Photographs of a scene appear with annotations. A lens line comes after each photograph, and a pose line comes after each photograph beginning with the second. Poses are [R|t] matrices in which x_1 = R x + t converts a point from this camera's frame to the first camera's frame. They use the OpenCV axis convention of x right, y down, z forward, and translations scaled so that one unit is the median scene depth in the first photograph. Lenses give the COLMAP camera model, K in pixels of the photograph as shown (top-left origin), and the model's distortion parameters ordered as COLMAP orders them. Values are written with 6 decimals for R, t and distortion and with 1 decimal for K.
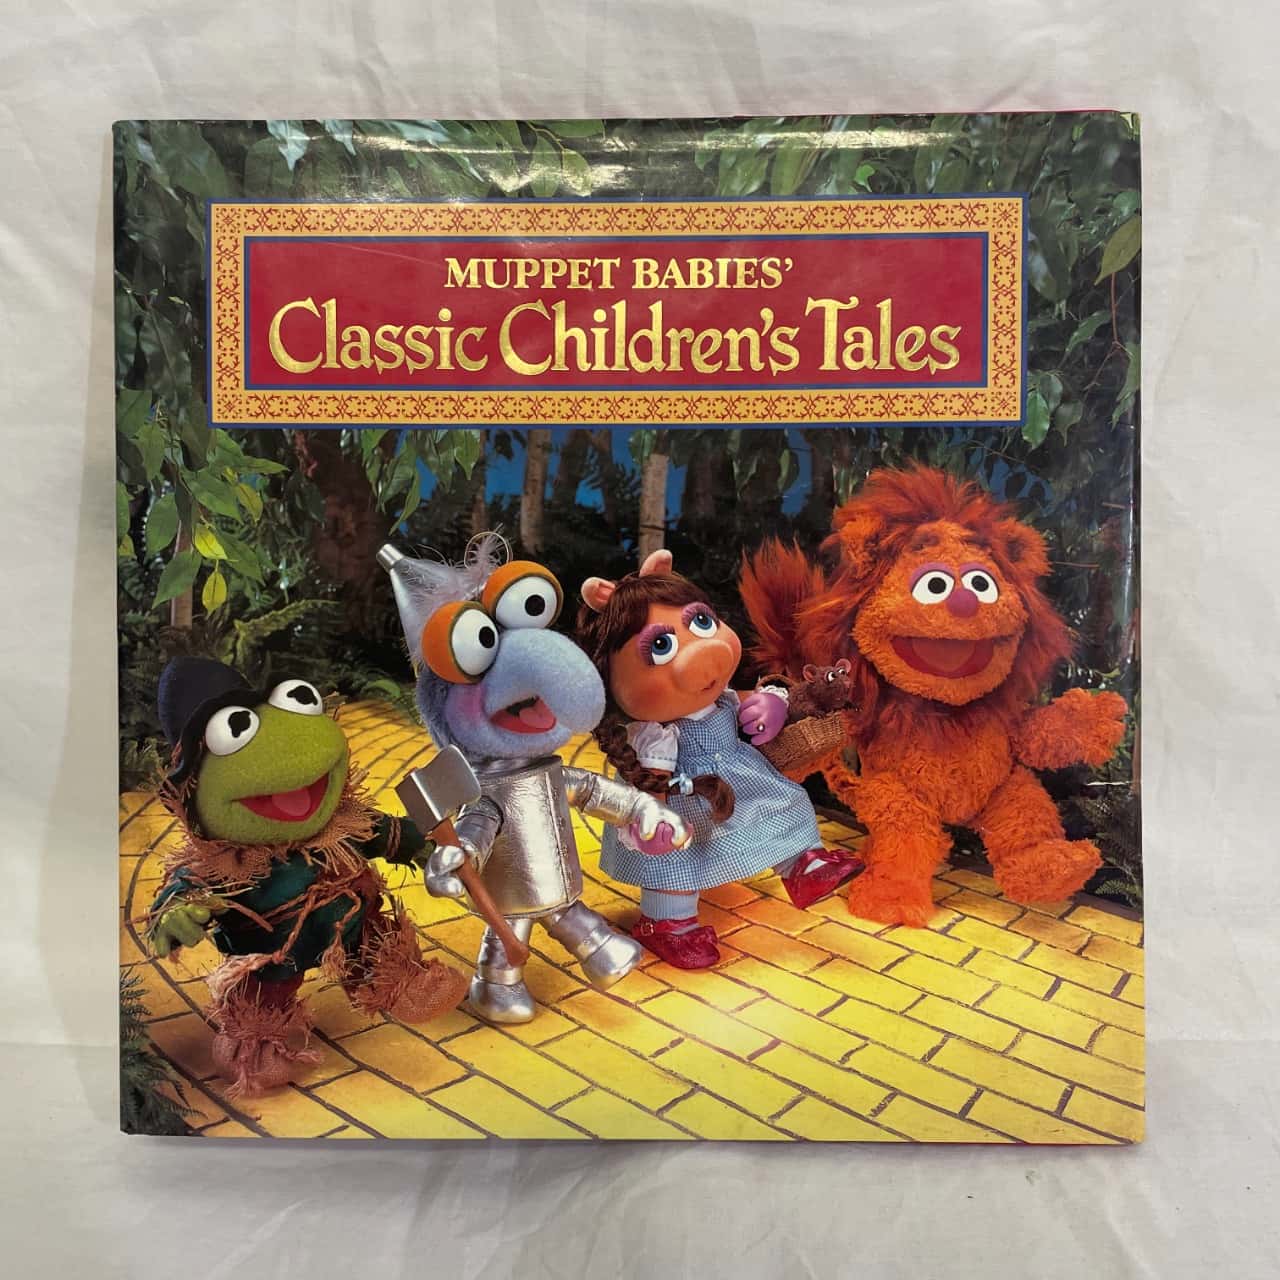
lens RADIAL K [[1279.1, 0, 652.0], [0, 1279.1, 659.8], [0, 0, 1]] dist [0.102830, -0.205392]
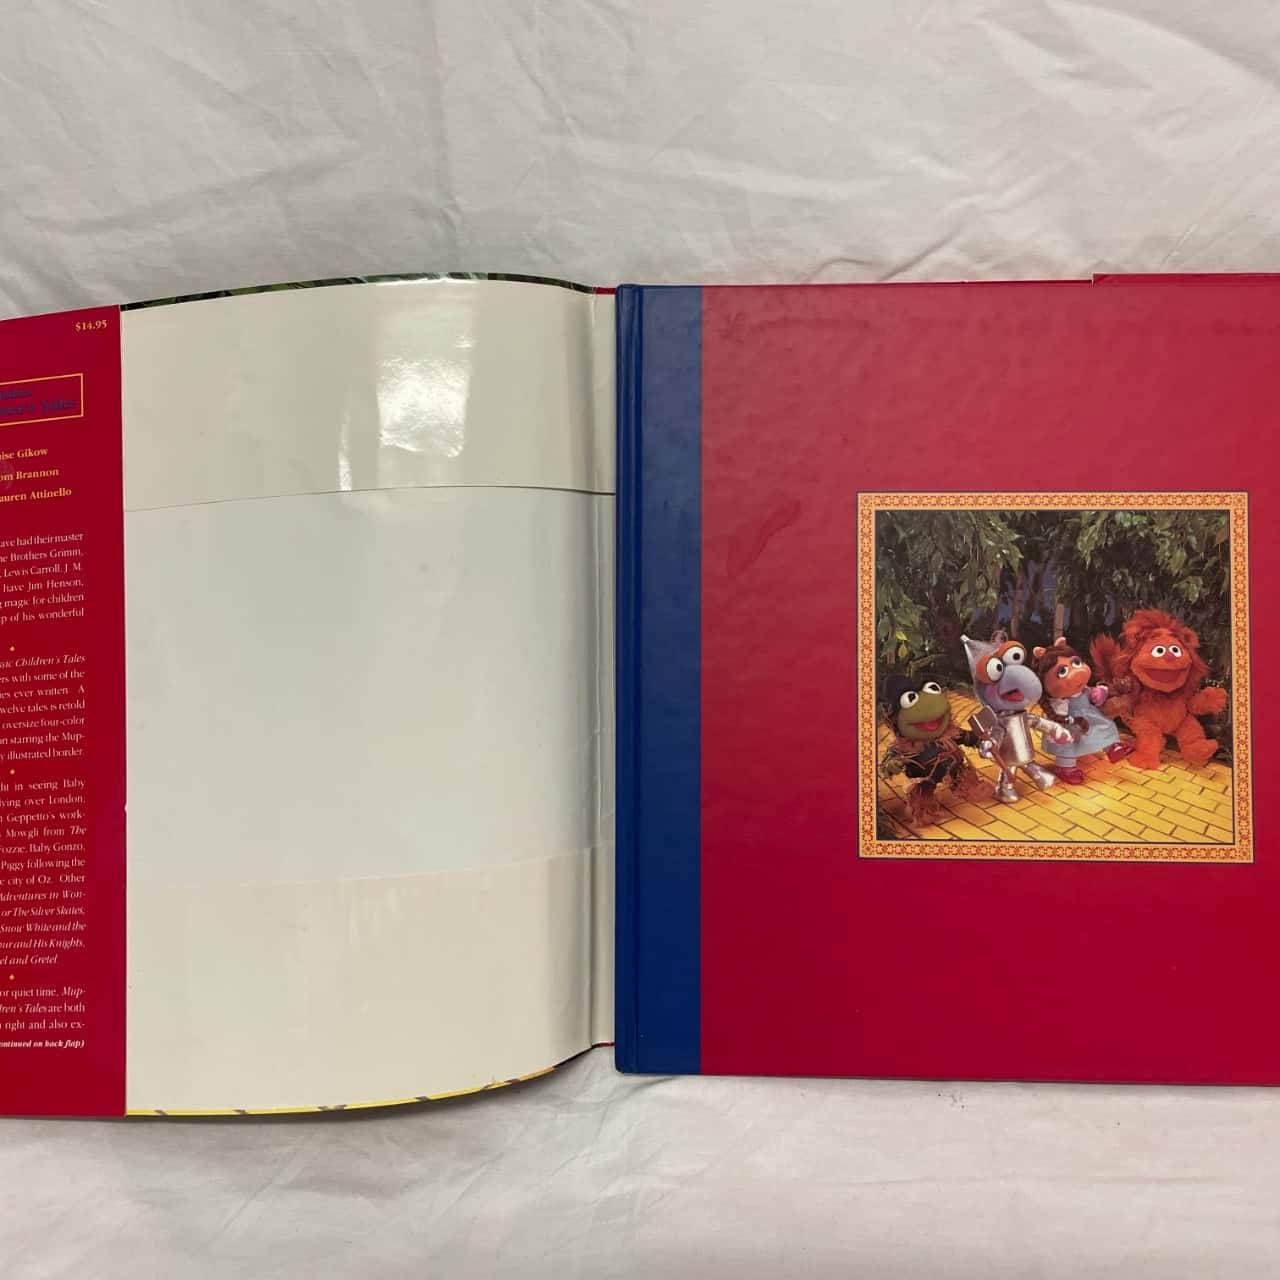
lens RADIAL K [[1192.6, 0, 675.7], [0, 1192.6, 613.4], [0, 0, 1]] dist [0.164298, -0.288589]
pose [[0.905770, -0.018964, -0.423346, 0.365622], [-0.003300, 0.998652, -0.051795, 0.002972], [0.423757, 0.048312, 0.904486, -1.781580]]
